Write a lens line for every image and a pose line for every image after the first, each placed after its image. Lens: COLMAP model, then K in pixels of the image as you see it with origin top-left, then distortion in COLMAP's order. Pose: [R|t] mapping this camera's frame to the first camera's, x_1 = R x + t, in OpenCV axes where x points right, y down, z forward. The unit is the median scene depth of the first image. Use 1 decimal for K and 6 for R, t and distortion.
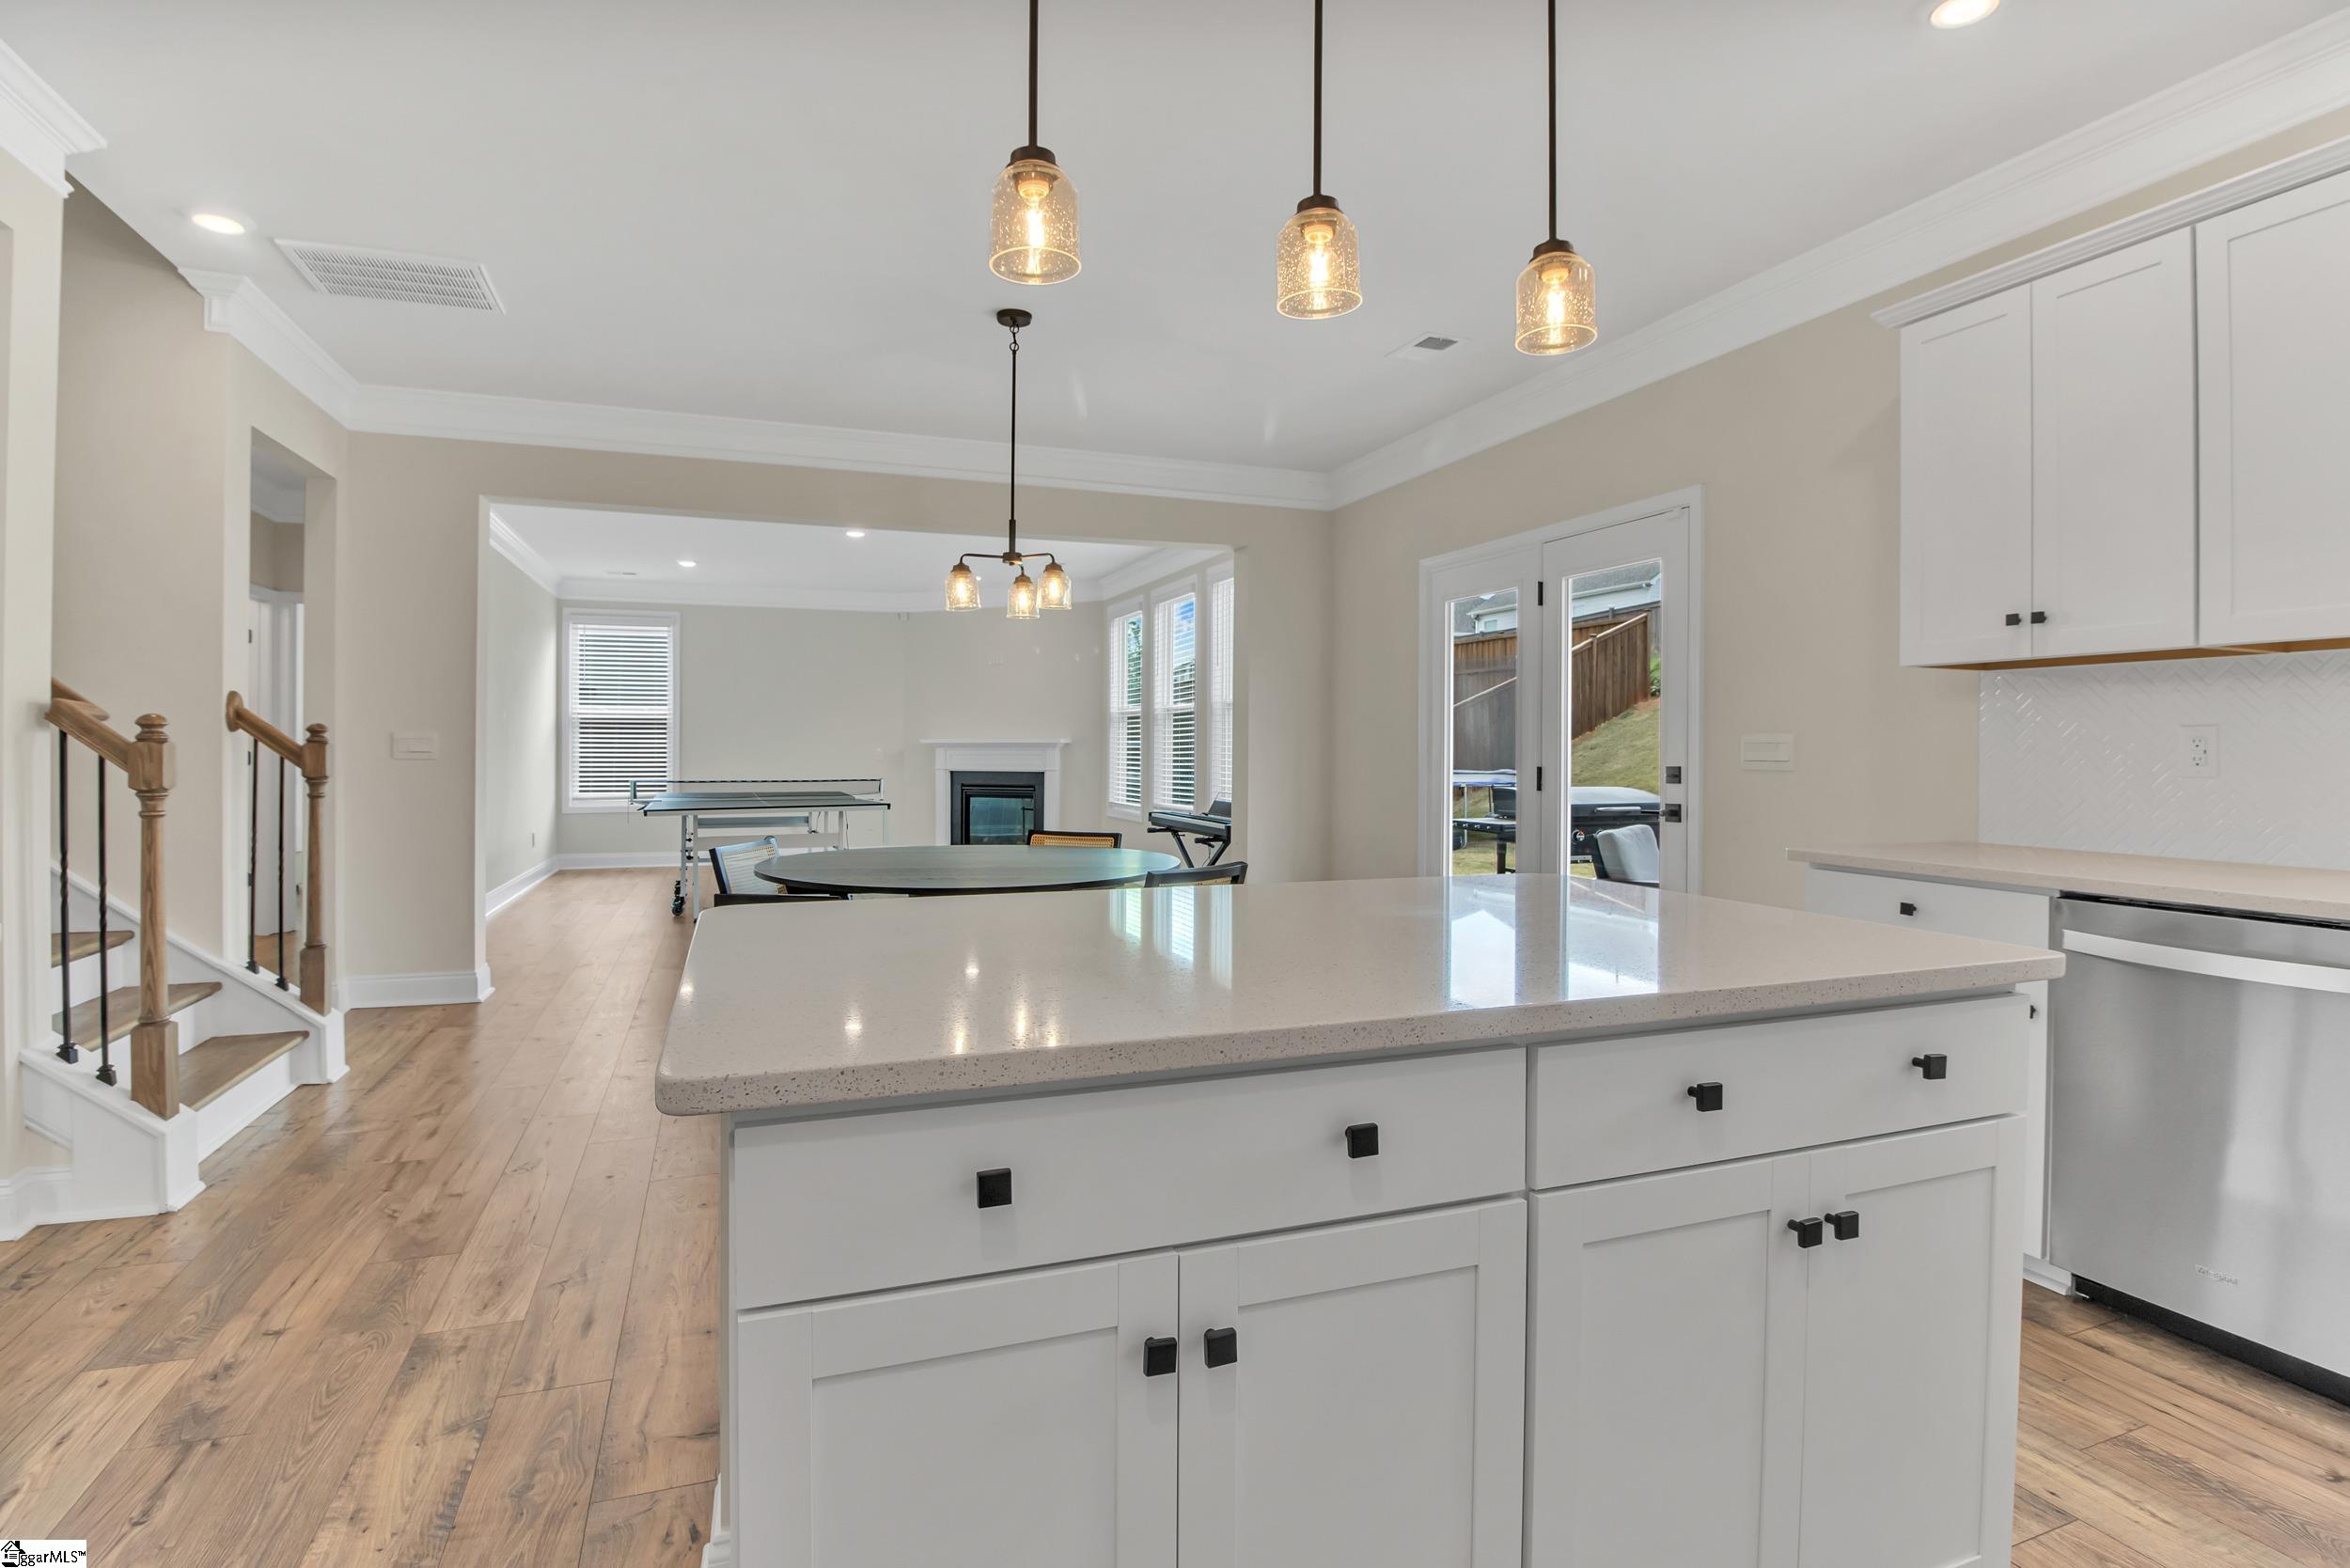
lens RADIAL K [[1134.8, 0, 1176.9], [0, 1134.8, 755.8], [0, 0, 1]] dist [-0.001259, -0.030060]
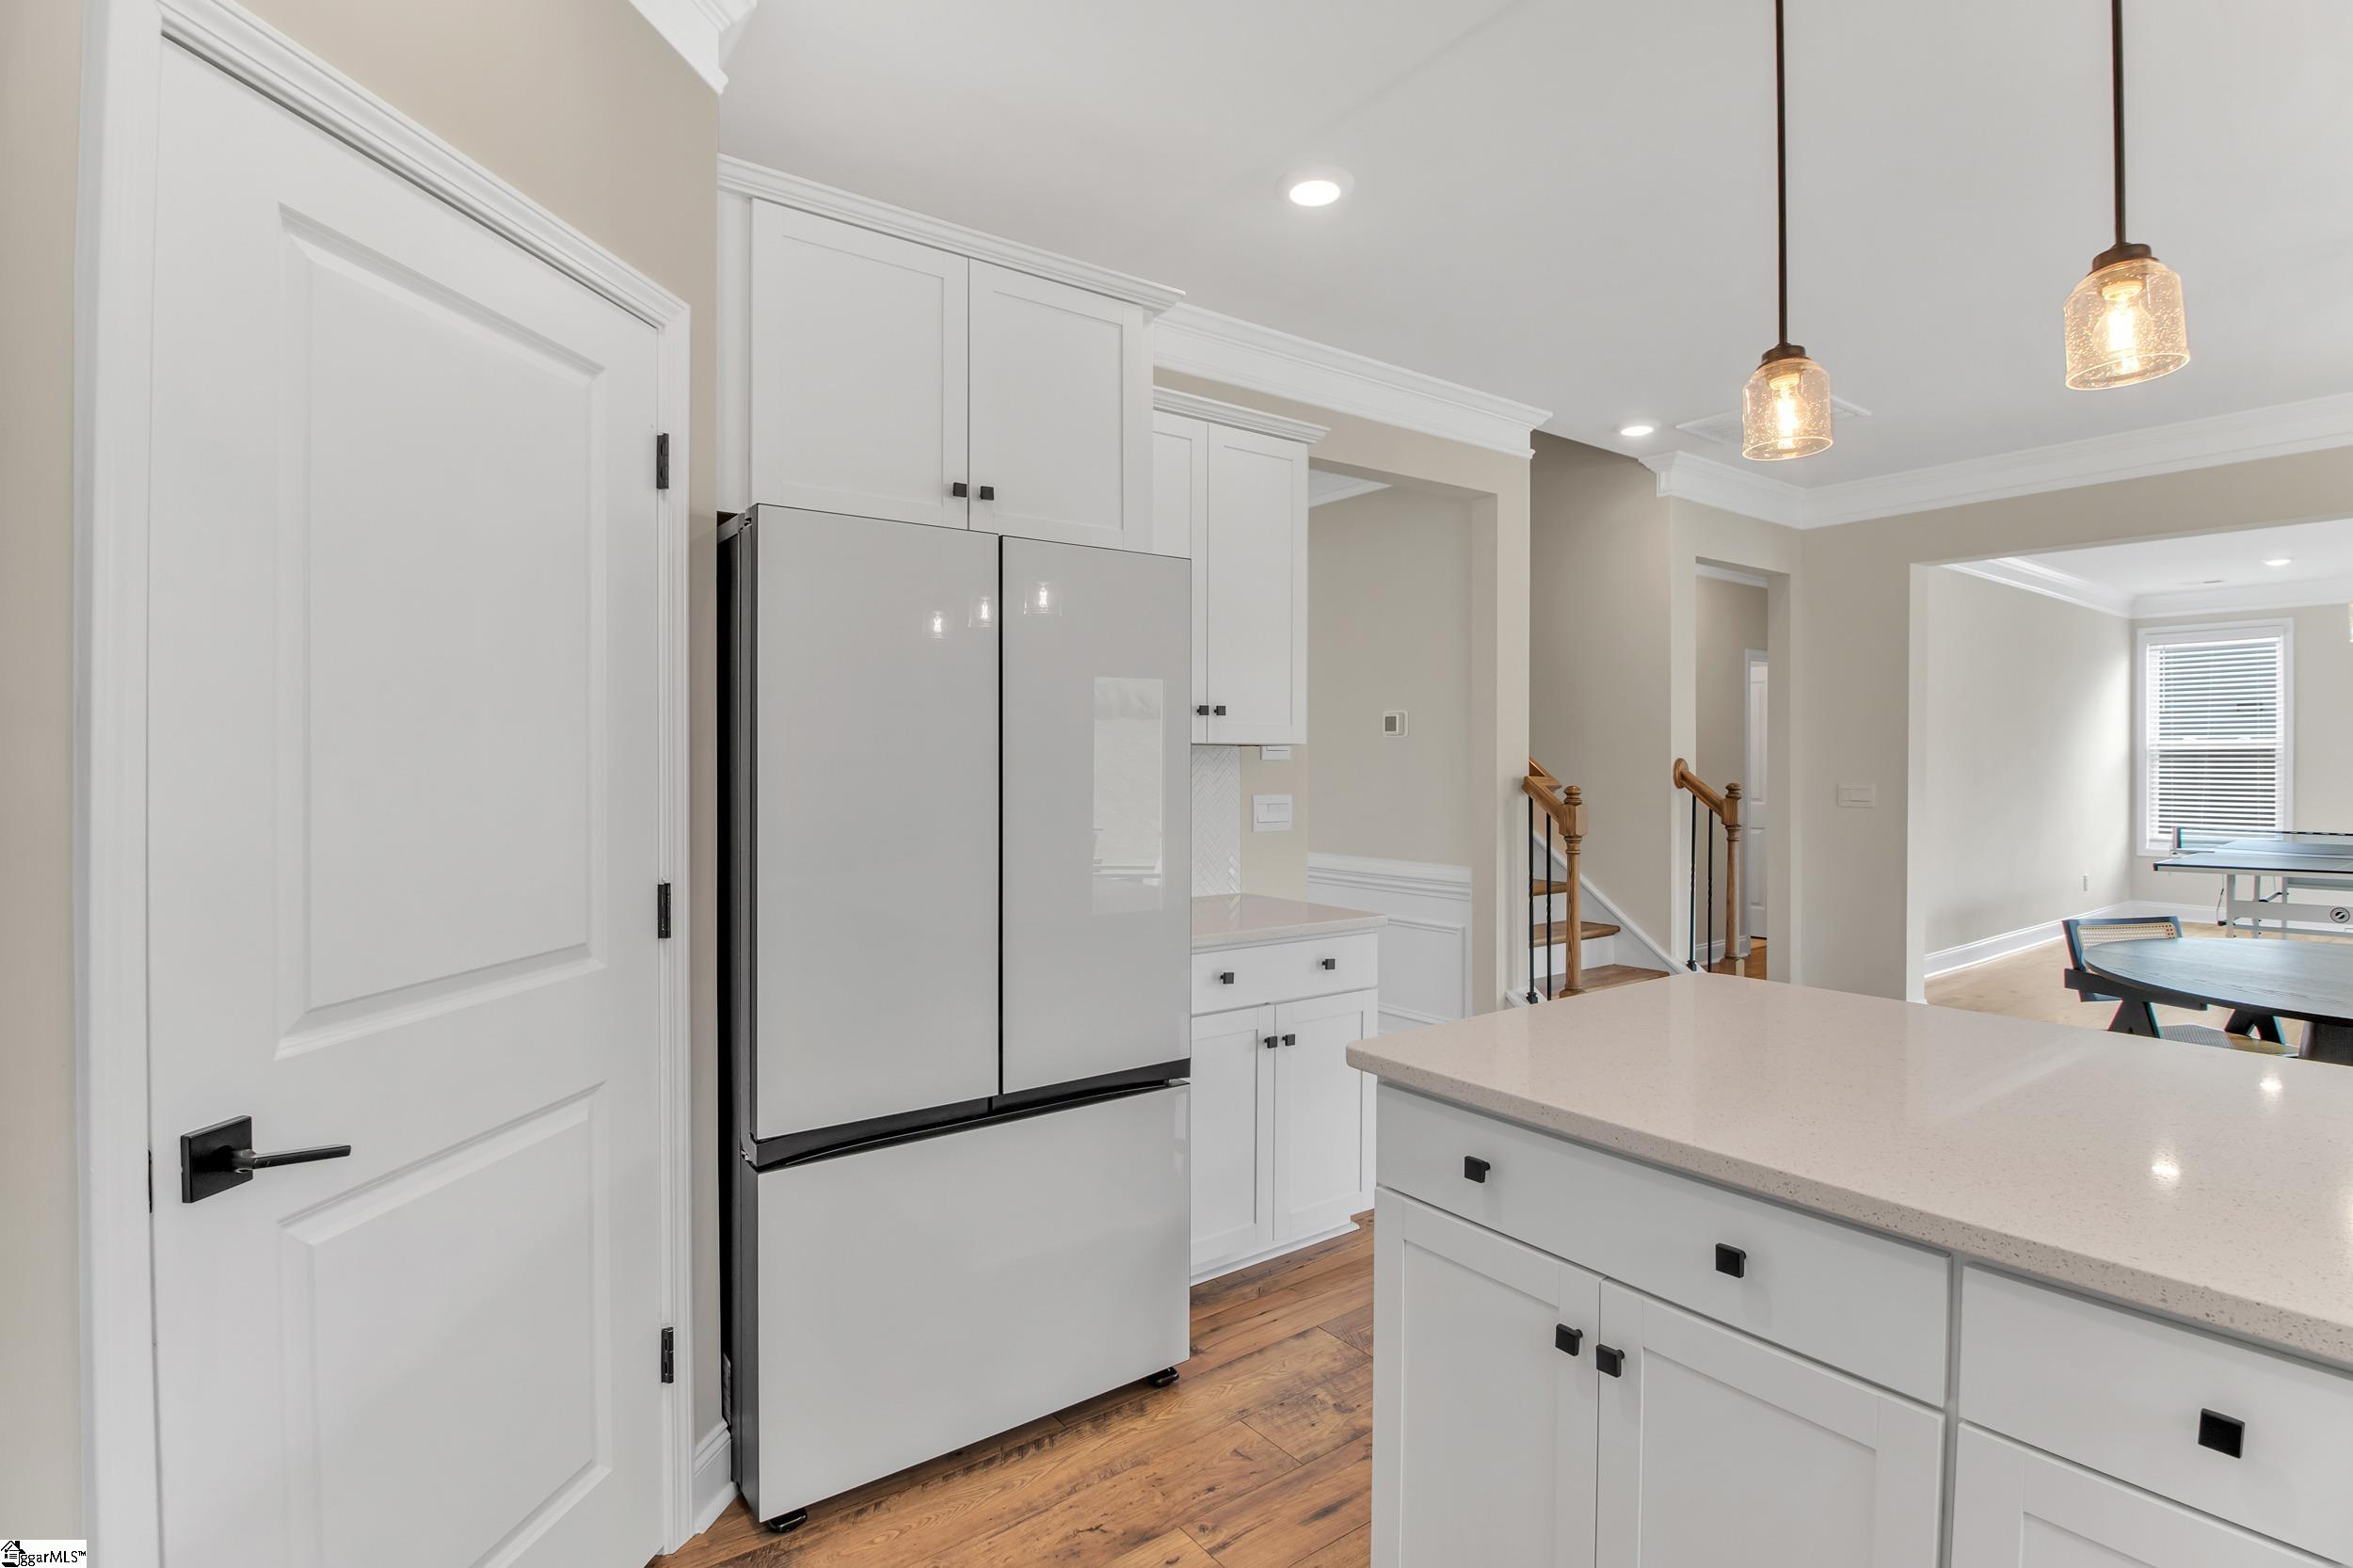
lens RADIAL K [[1123.6, 0, 1176.5], [0, 1123.6, 784.0], [0, 0, 1]] dist [-0.000736, 0.000140]
pose [[0.247267, -0.000956, -0.968947, 0.327348], [0.009584, 0.999953, 0.001459, -0.035467], [0.968900, -0.009647, 0.247264, 0.068514]]
